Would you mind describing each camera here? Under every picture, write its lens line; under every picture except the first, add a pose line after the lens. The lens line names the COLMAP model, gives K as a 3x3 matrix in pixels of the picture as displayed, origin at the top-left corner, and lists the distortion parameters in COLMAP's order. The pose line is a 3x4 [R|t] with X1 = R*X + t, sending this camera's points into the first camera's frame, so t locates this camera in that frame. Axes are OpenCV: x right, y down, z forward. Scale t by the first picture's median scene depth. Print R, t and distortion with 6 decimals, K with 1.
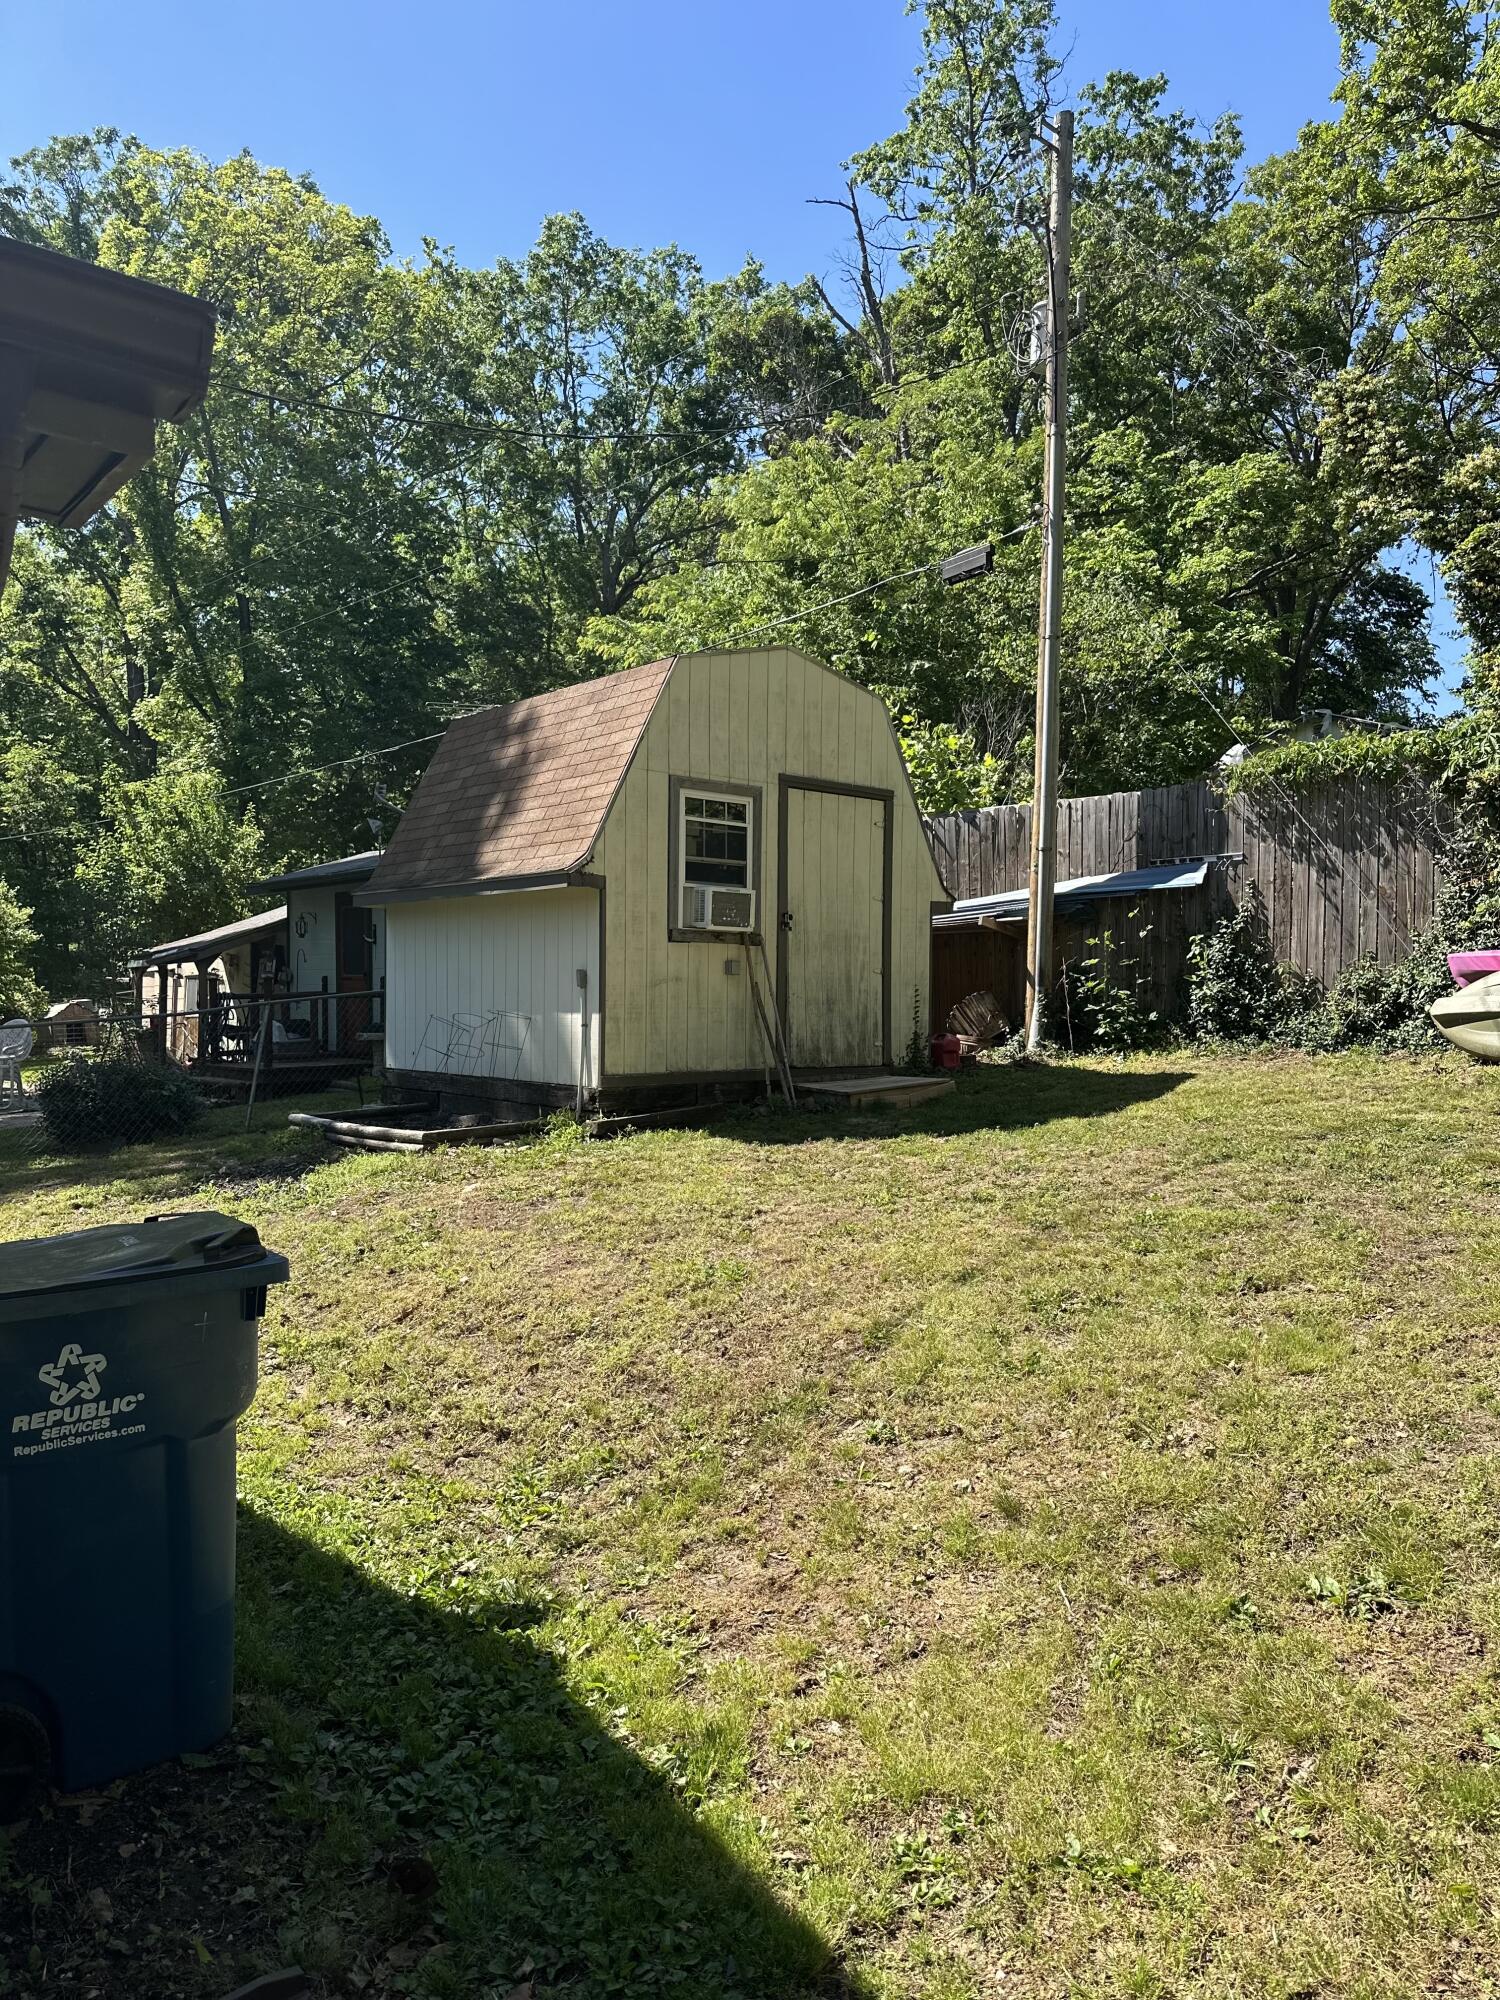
lens RADIAL K [[1411.2, 0, 763.7], [0, 1411.2, 1012.8], [0, 0, 1]] dist [0.047694, -0.047696]
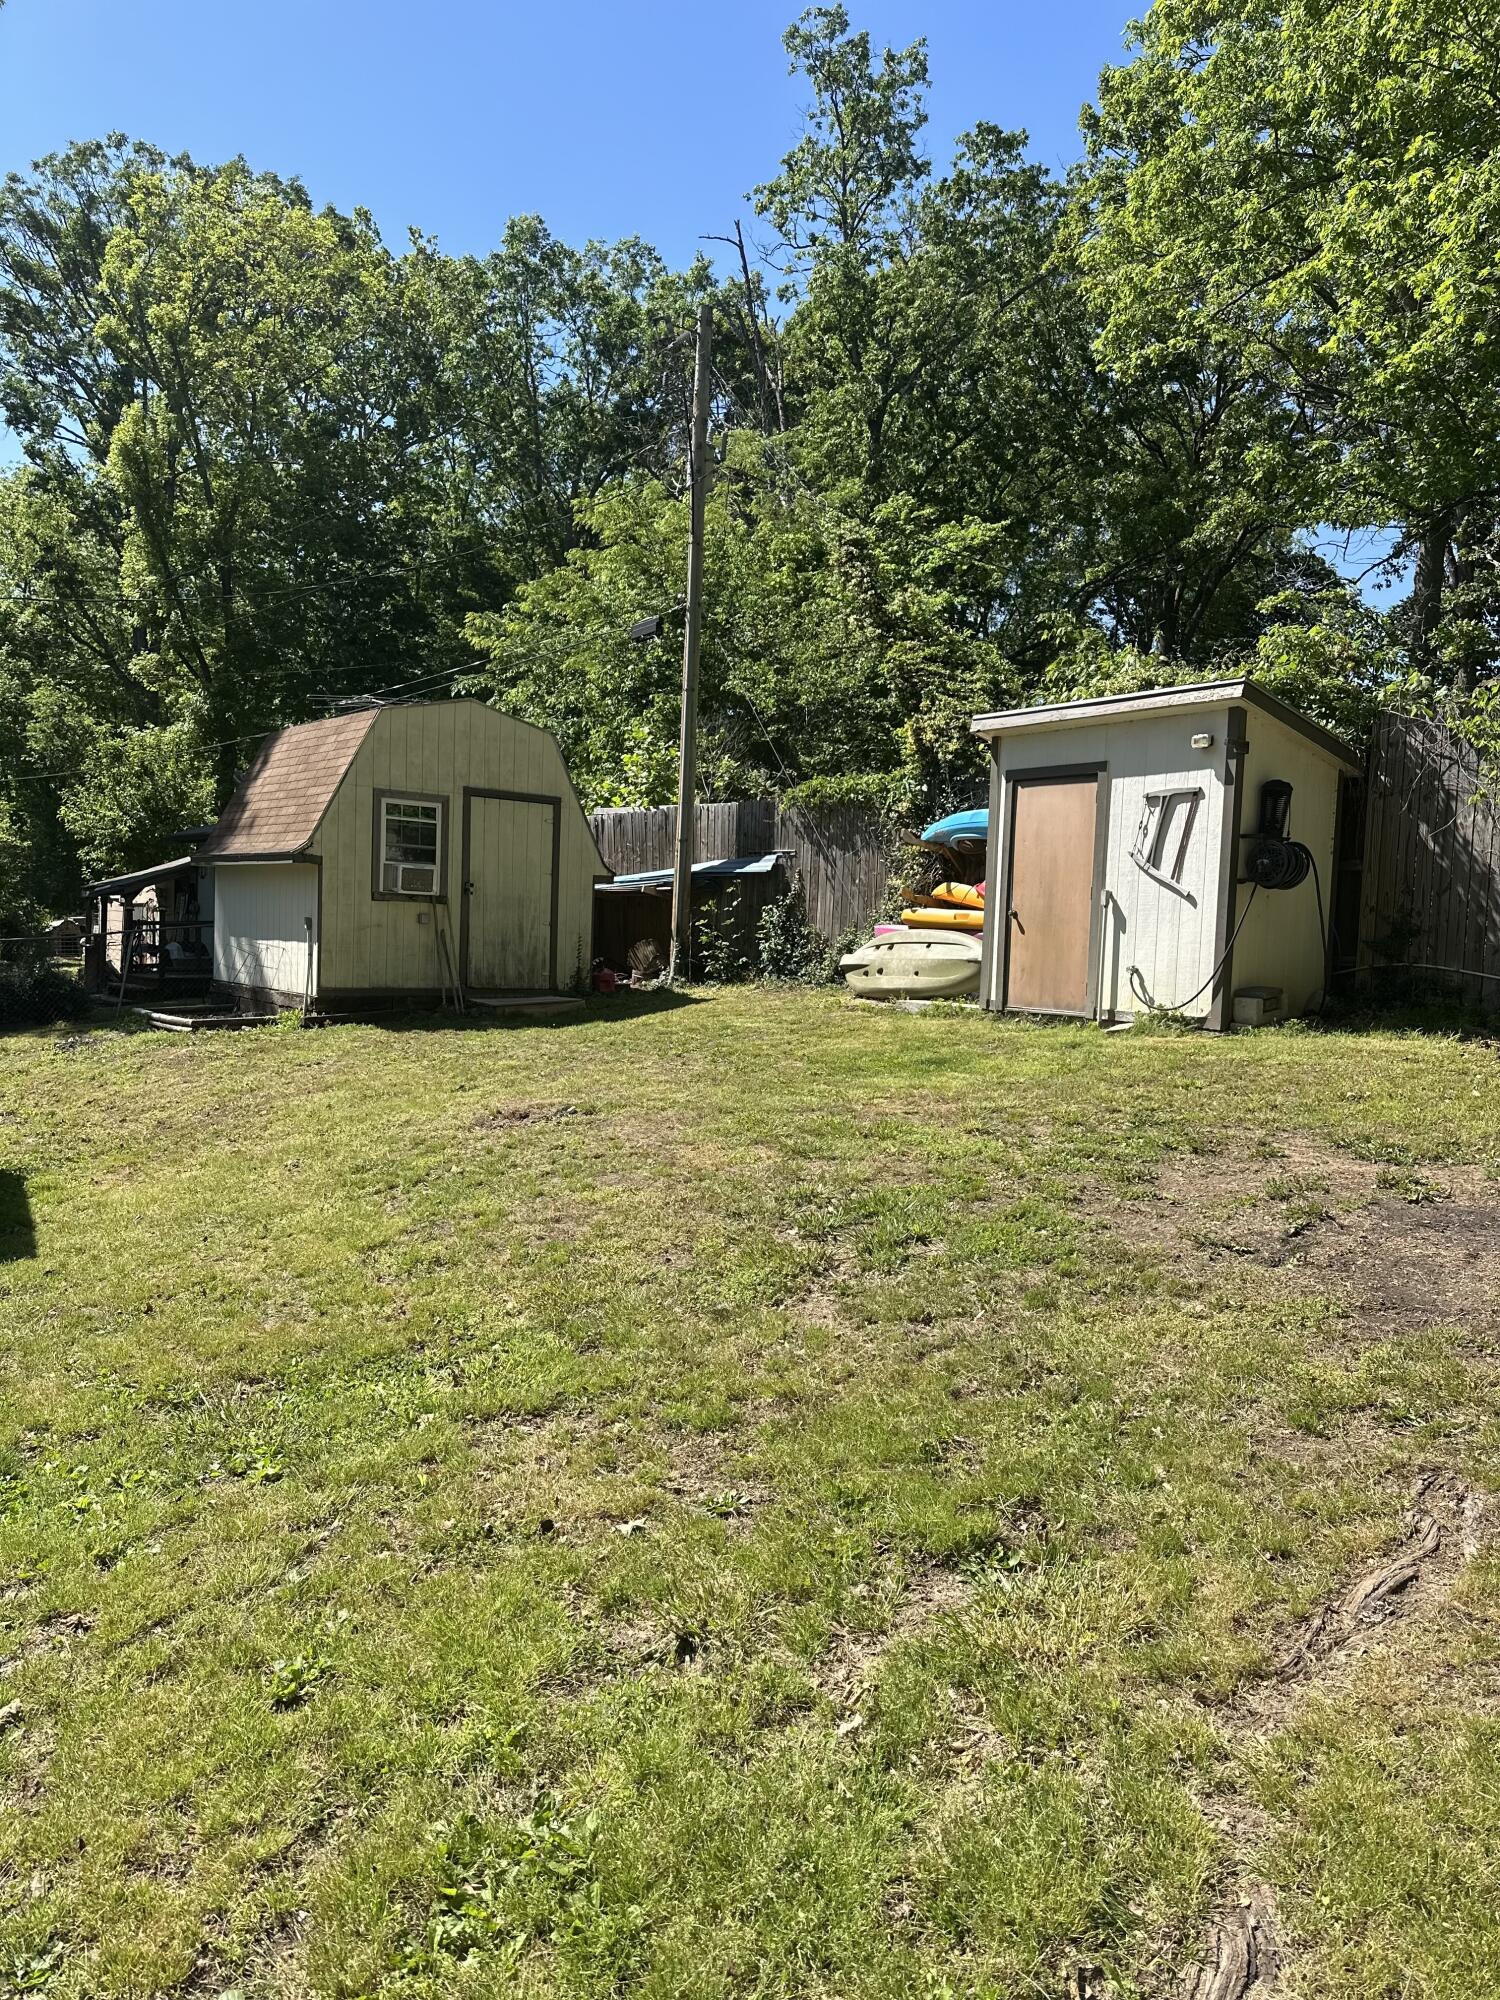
lens RADIAL K [[1411.2, 0, 743.1], [0, 1411.2, 1008.0], [0, 0, 1]] dist [0.047694, -0.047696]
pose [[0.998598, 0.034046, -0.040531, 0.164832], [-0.032300, 0.998553, 0.042997, -0.005795], [0.041936, -0.041628, 0.998253, -0.204511]]
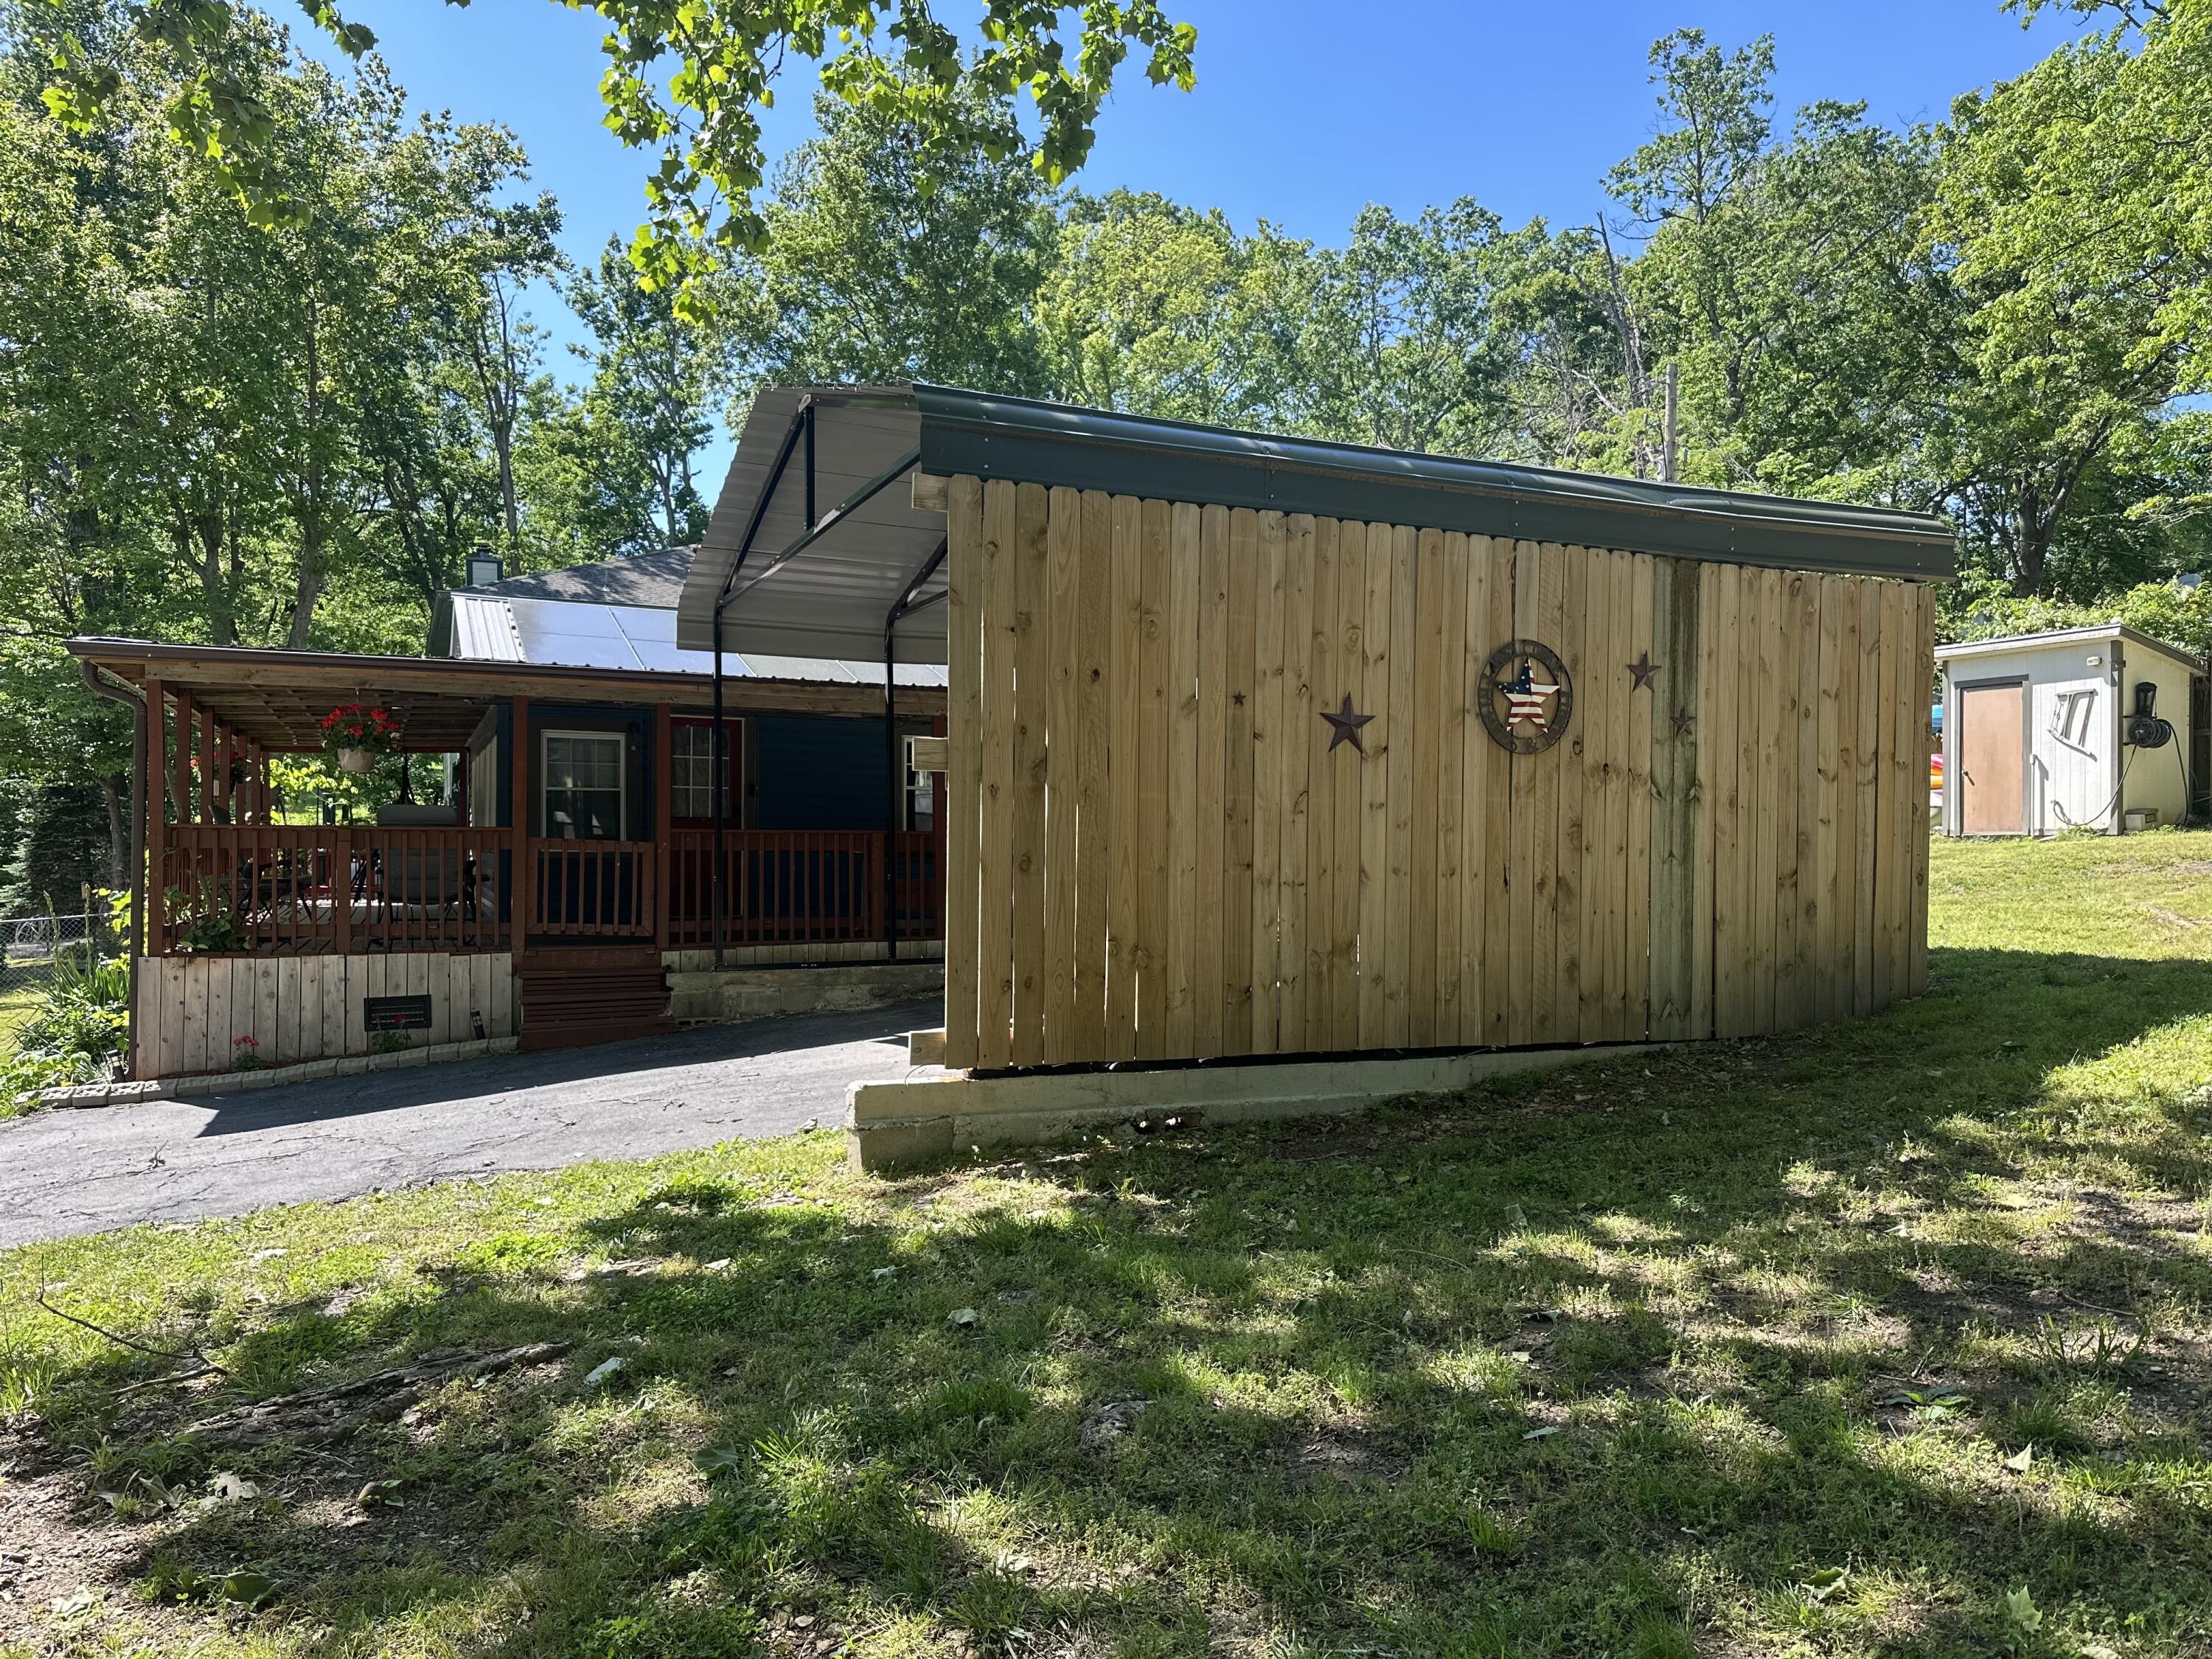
lens RADIAL K [[1560.8, 0, 1129.0], [0, 1560.8, 827.2], [0, 0, 1]] dist [0.047694, -0.047696]
pose [[0.963504, -0.001545, -0.267690, 0.035631], [-0.005776, 0.999631, -0.026560, 0.032625], [0.267632, 0.027137, 0.963139, -0.633348]]
